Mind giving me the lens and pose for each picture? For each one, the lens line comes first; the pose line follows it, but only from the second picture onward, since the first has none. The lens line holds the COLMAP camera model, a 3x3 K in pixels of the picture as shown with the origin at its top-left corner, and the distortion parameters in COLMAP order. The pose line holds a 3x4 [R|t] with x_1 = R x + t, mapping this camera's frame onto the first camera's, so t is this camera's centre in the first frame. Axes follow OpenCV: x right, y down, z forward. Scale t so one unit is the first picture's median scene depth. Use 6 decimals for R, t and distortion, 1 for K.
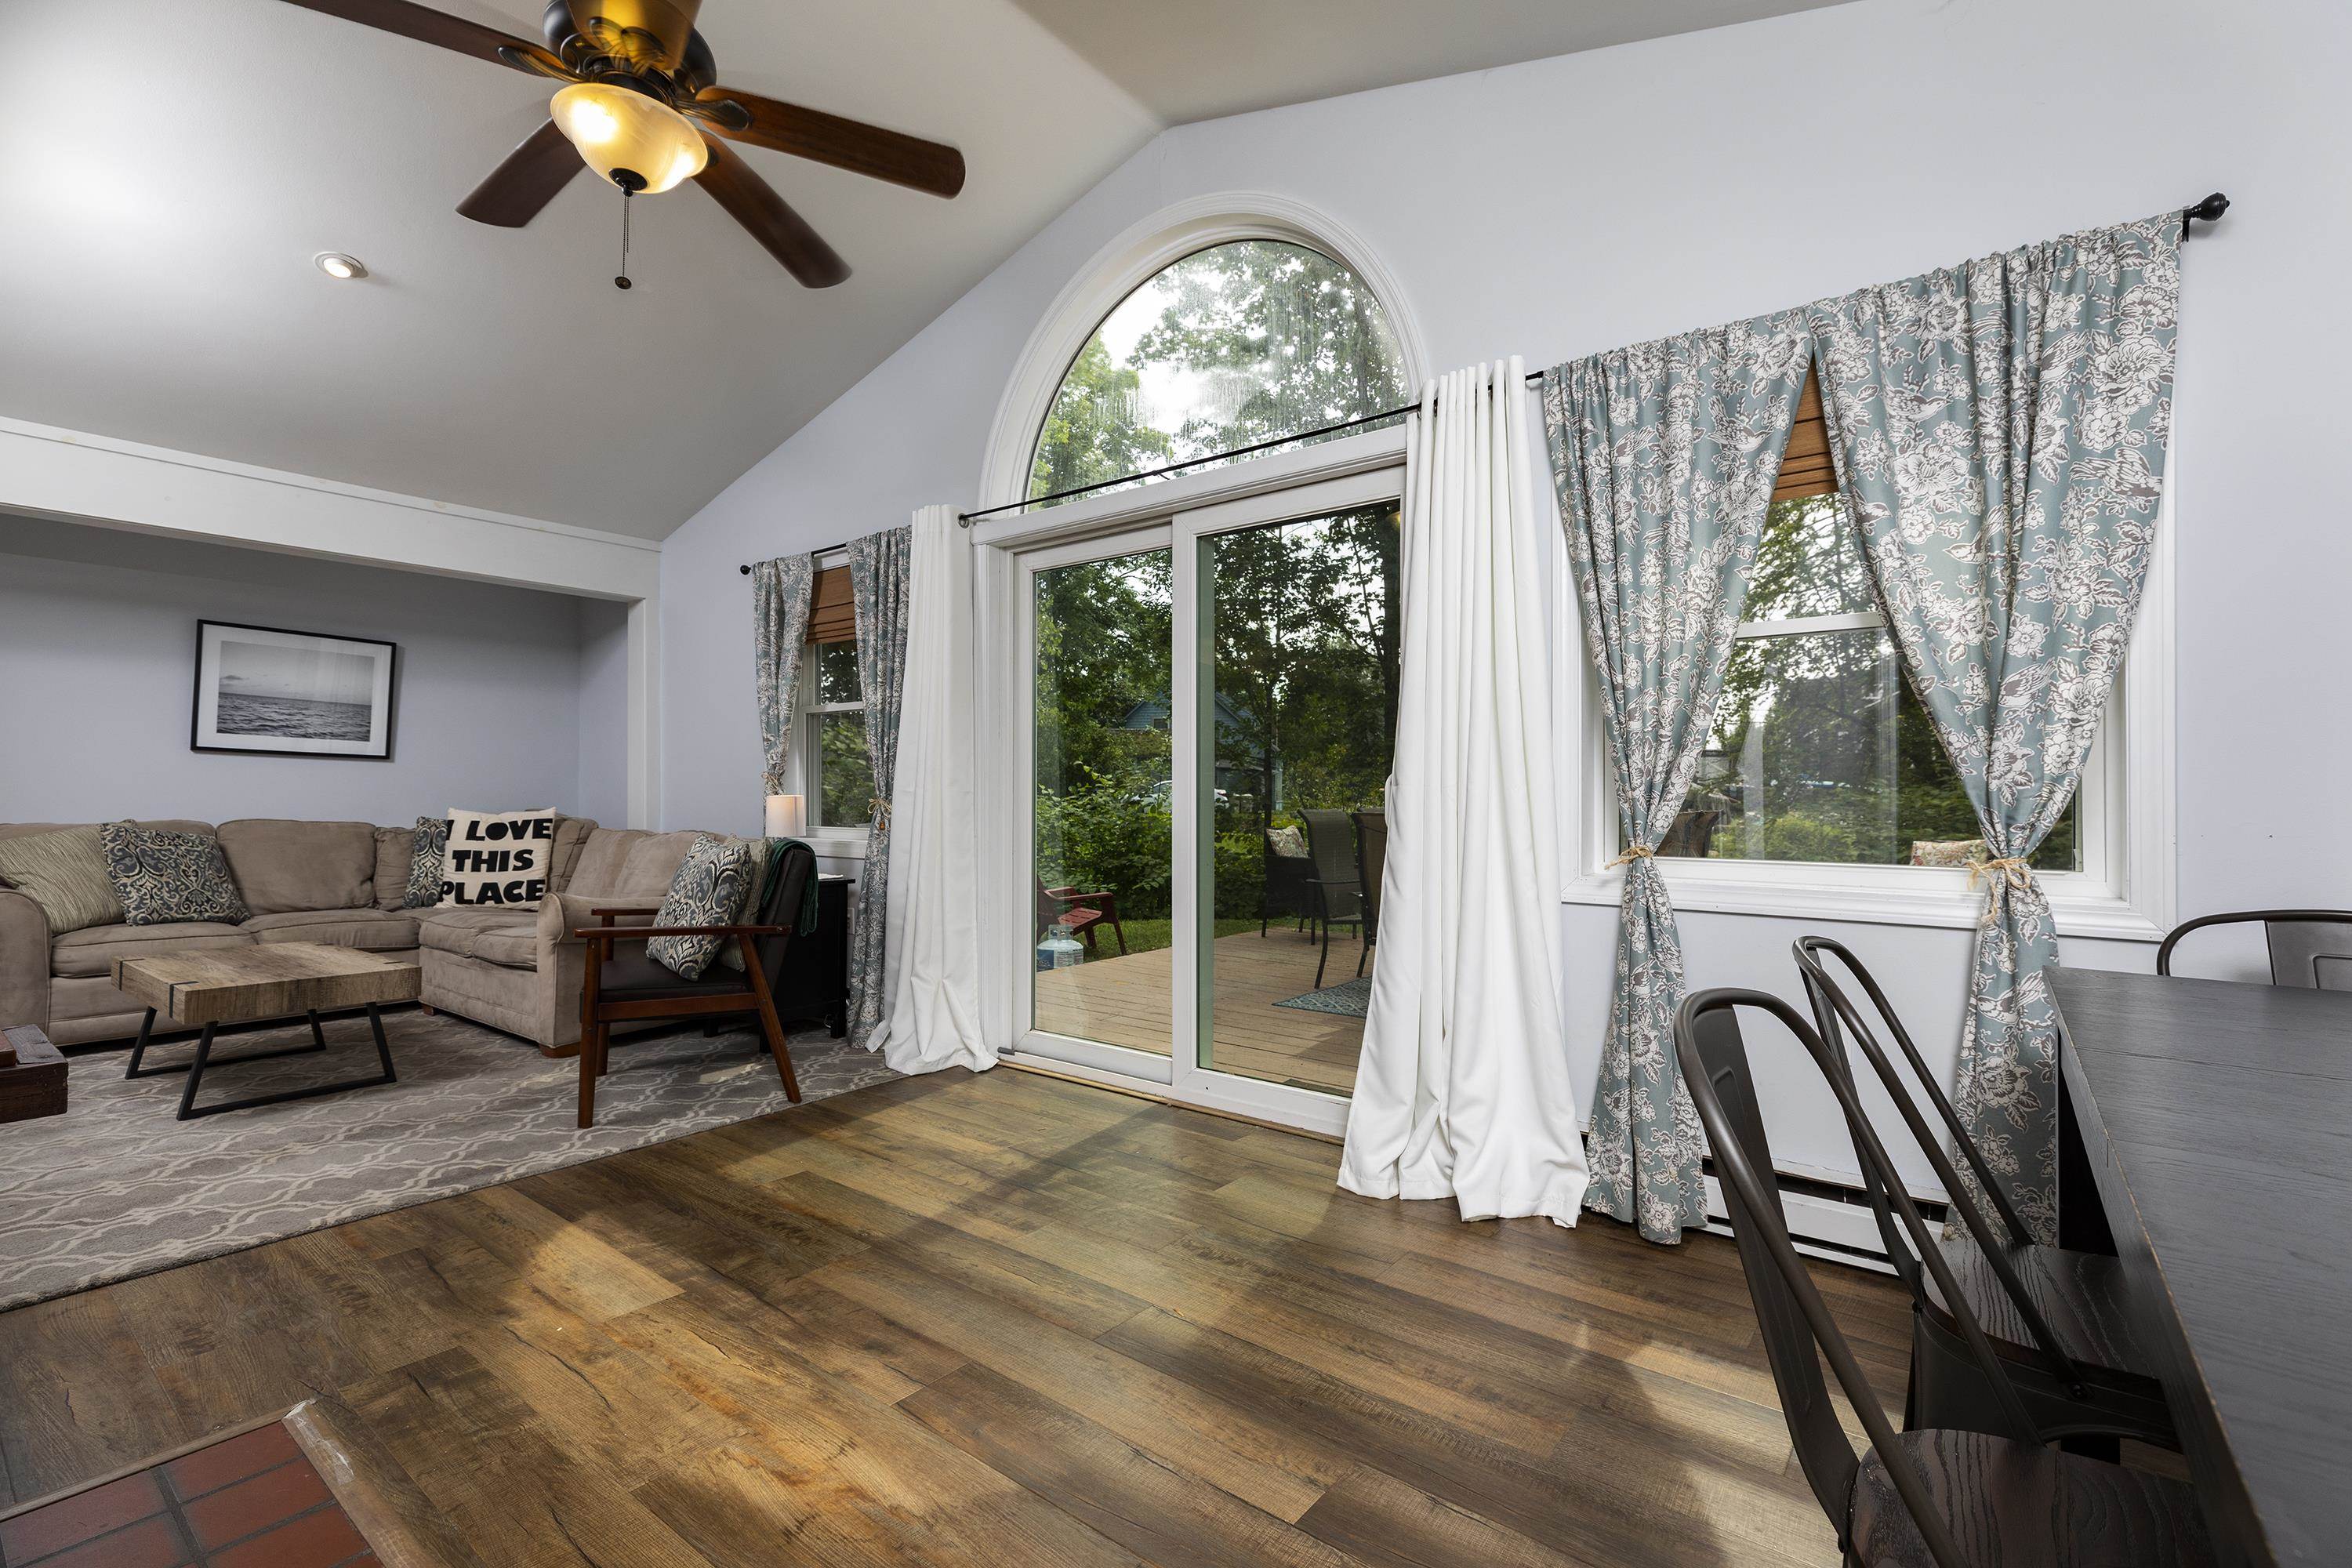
lens RADIAL K [[1040.8, 0, 1183.0], [0, 1040.8, 783.6], [0, 0, 1]] dist [0.003503, -0.000261]
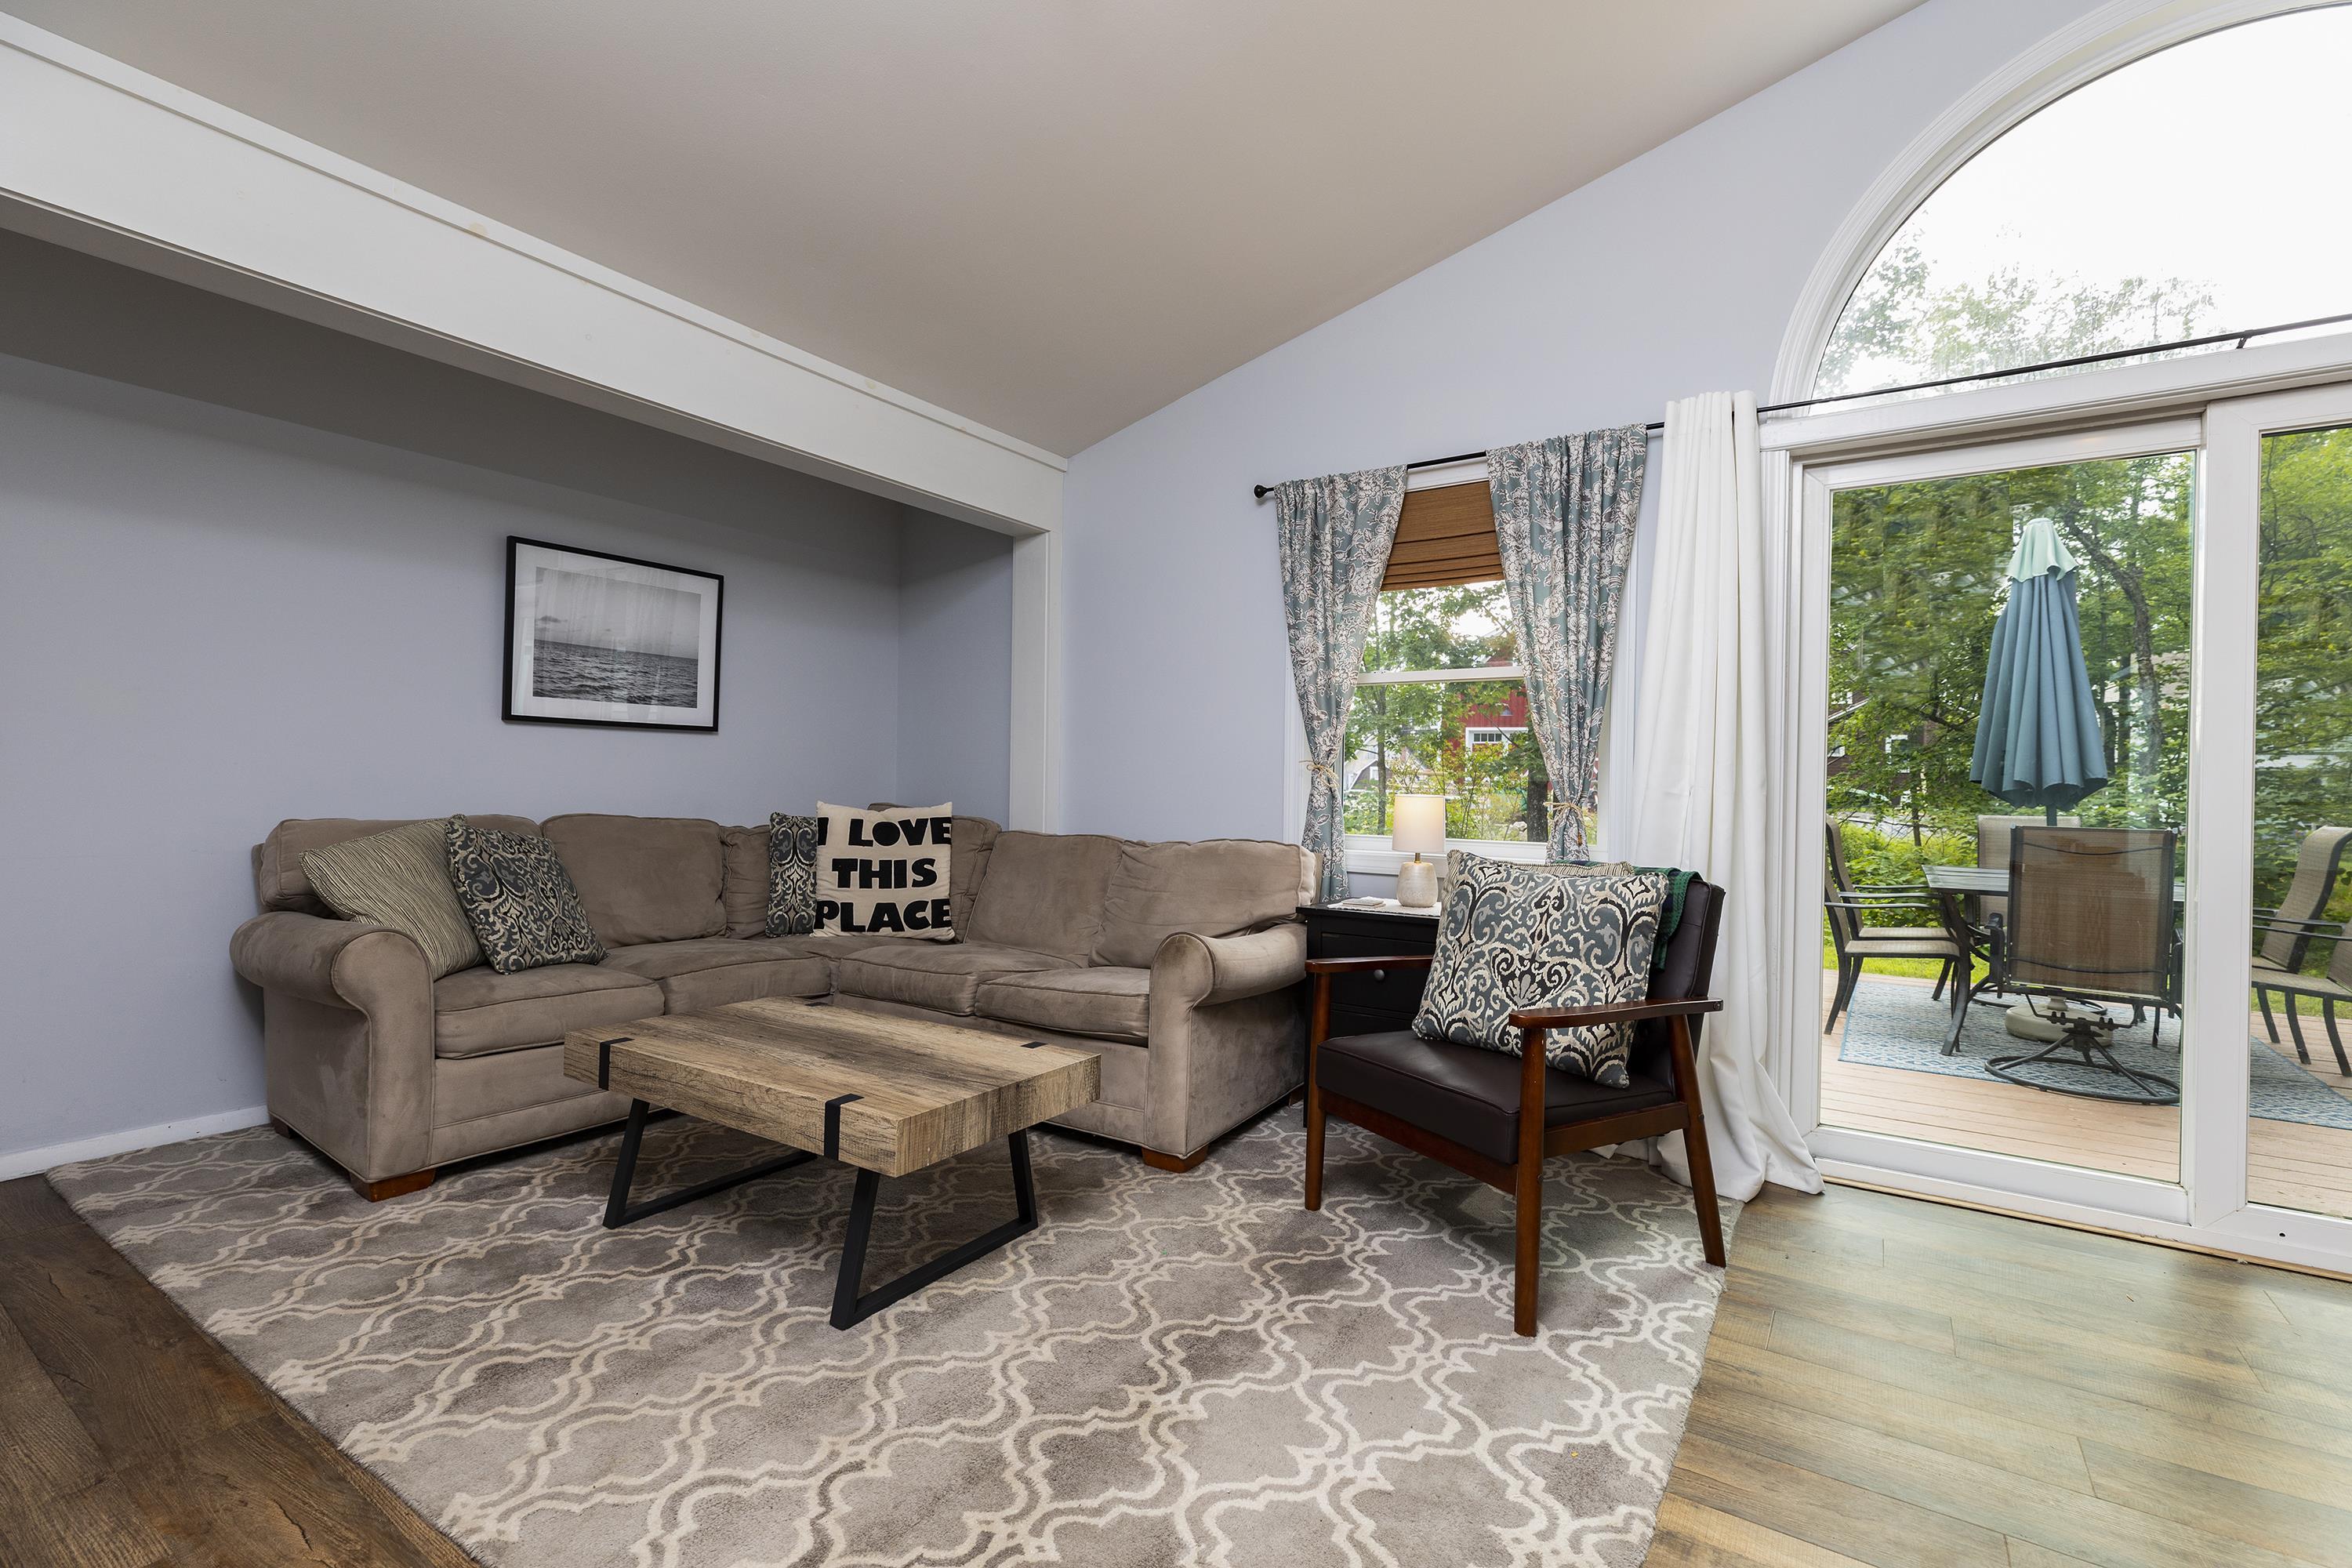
lens RADIAL K [[1040.8, 0, 1164.4], [0, 1040.8, 769.7], [0, 0, 1]] dist [0.003503, -0.000261]
pose [[0.997660, 0.015045, 0.066692, -1.048522], [-0.014856, 0.999884, -0.003319, -0.001386], [-0.066734, 0.002321, 0.997768, 0.493531]]
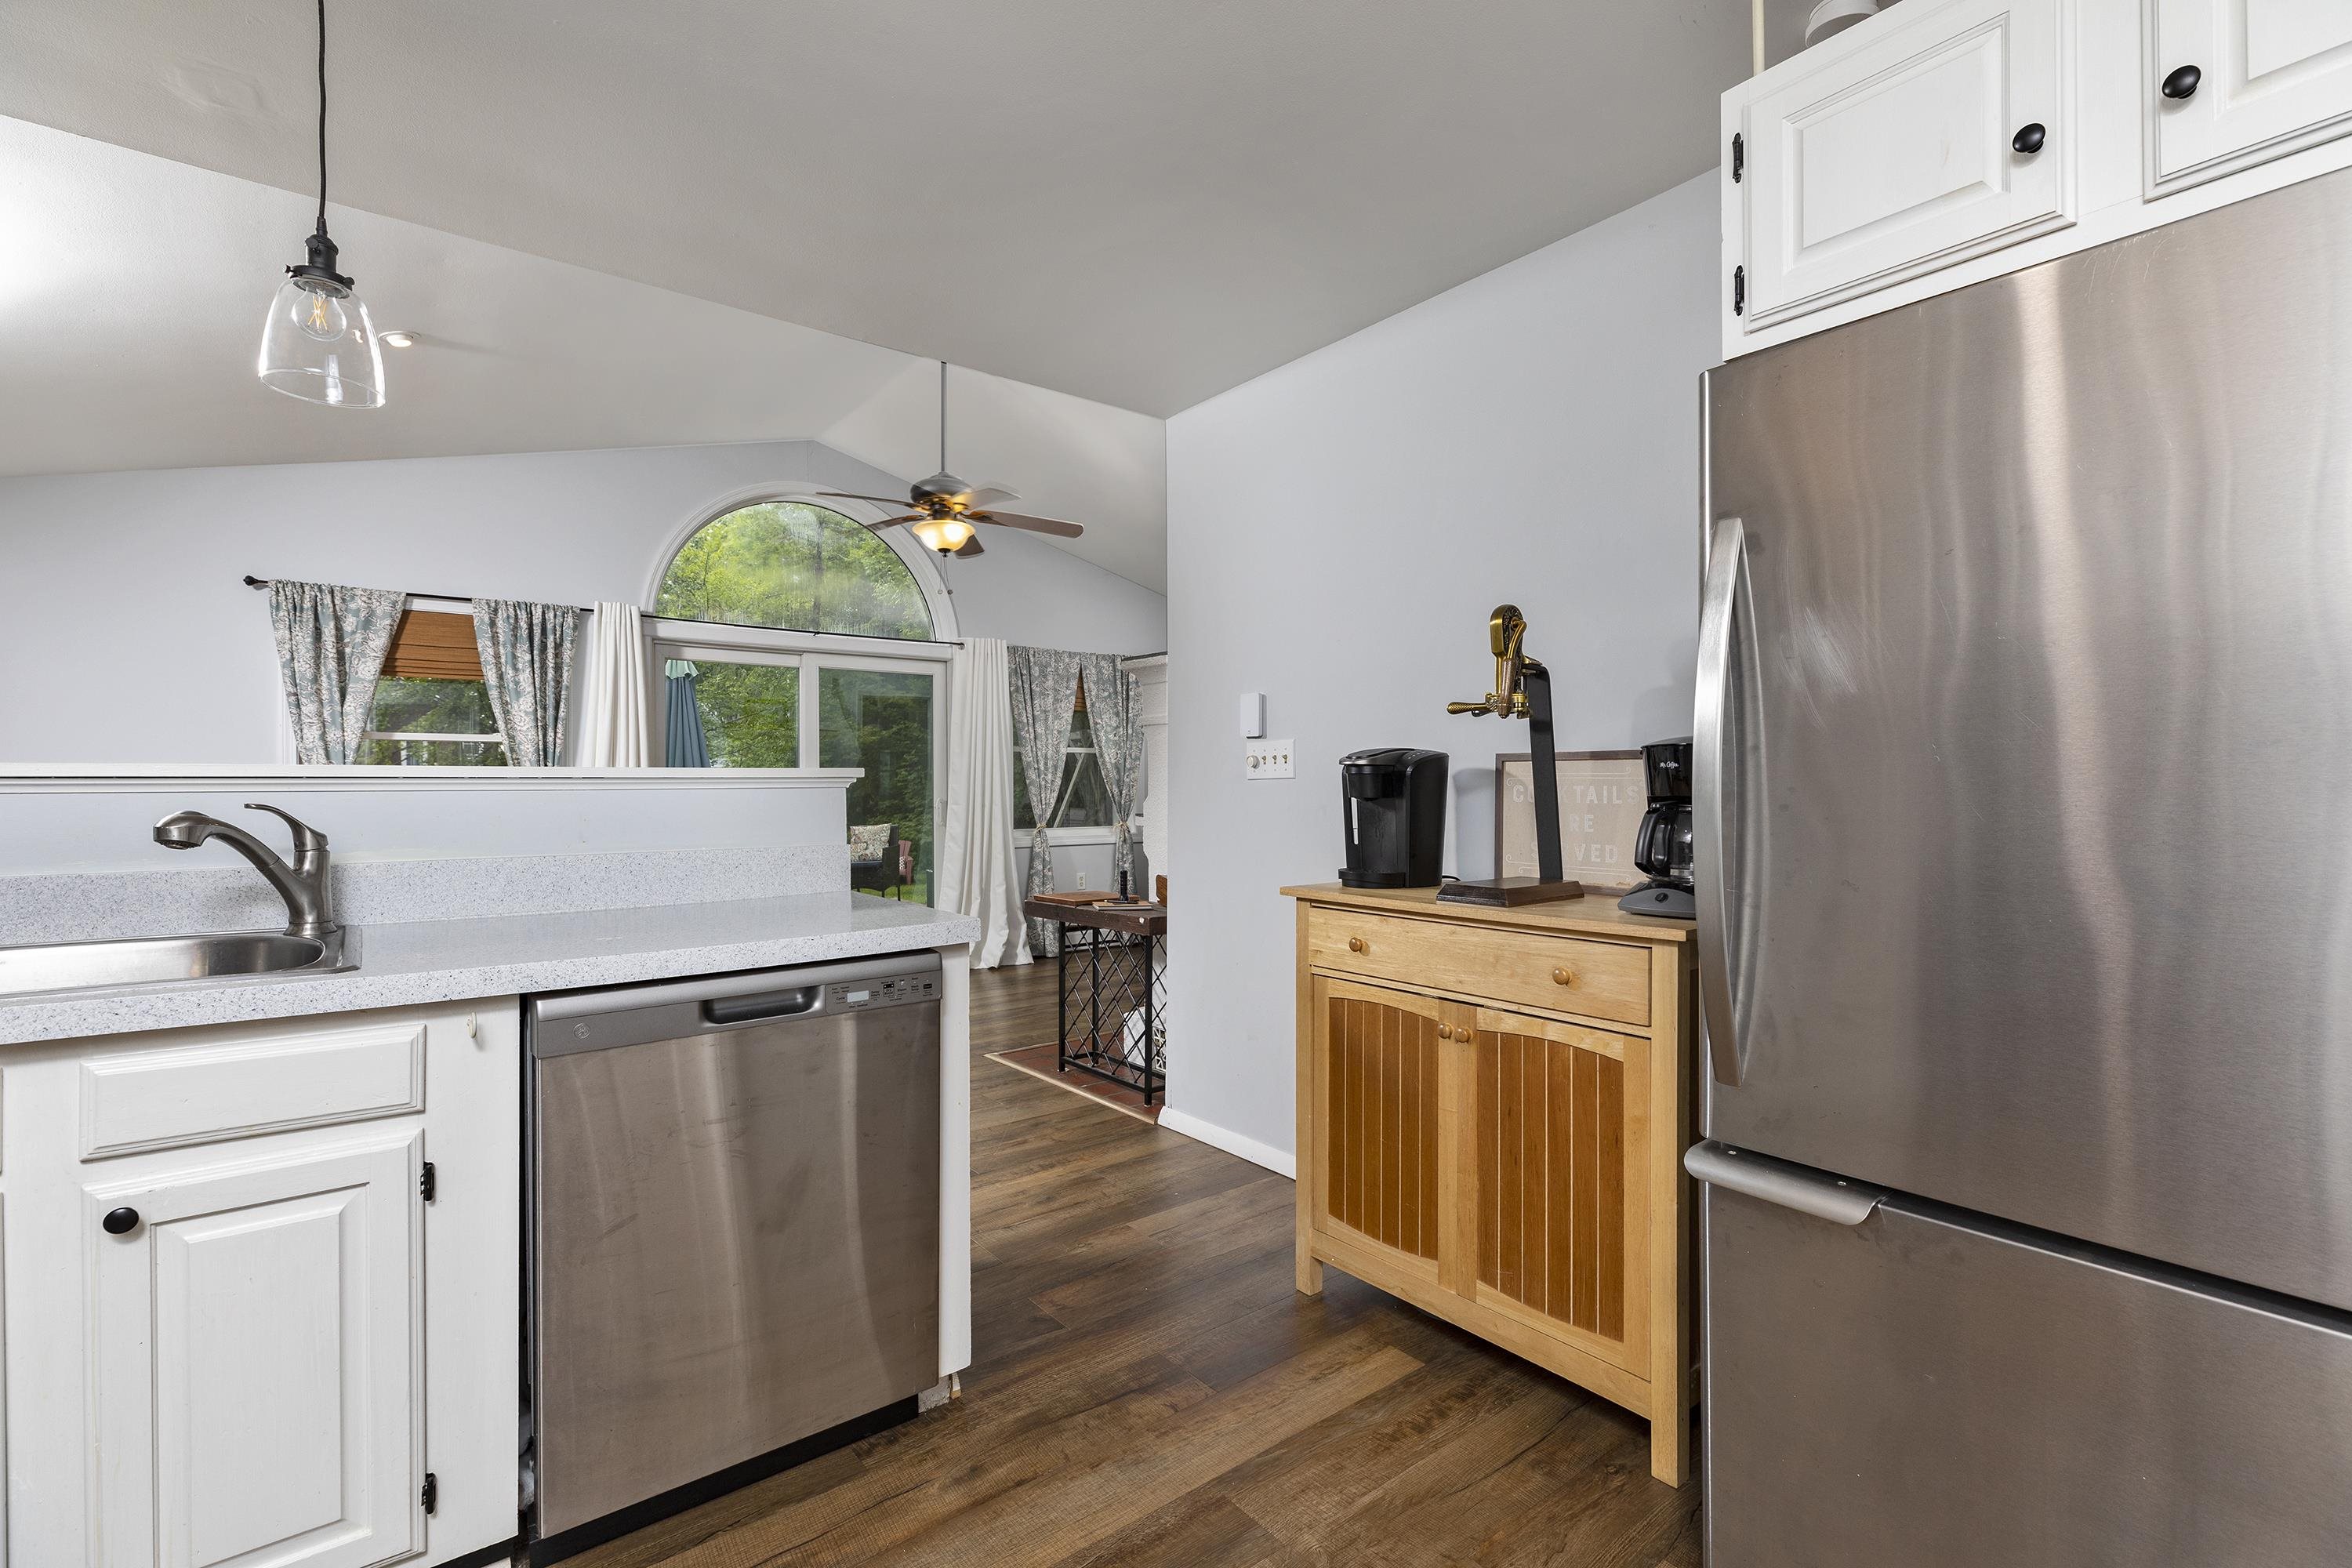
lens RADIAL K [[1040.8, 0, 1180.0], [0, 1040.8, 786.2], [0, 0, 1]] dist [0.003503, -0.000261]
pose [[0.244393, 0.000161, 0.969676, -2.190867], [-0.001867, 0.999998, 0.000304, -0.046972], [-0.969675, -0.001884, 0.244392, -0.064687]]
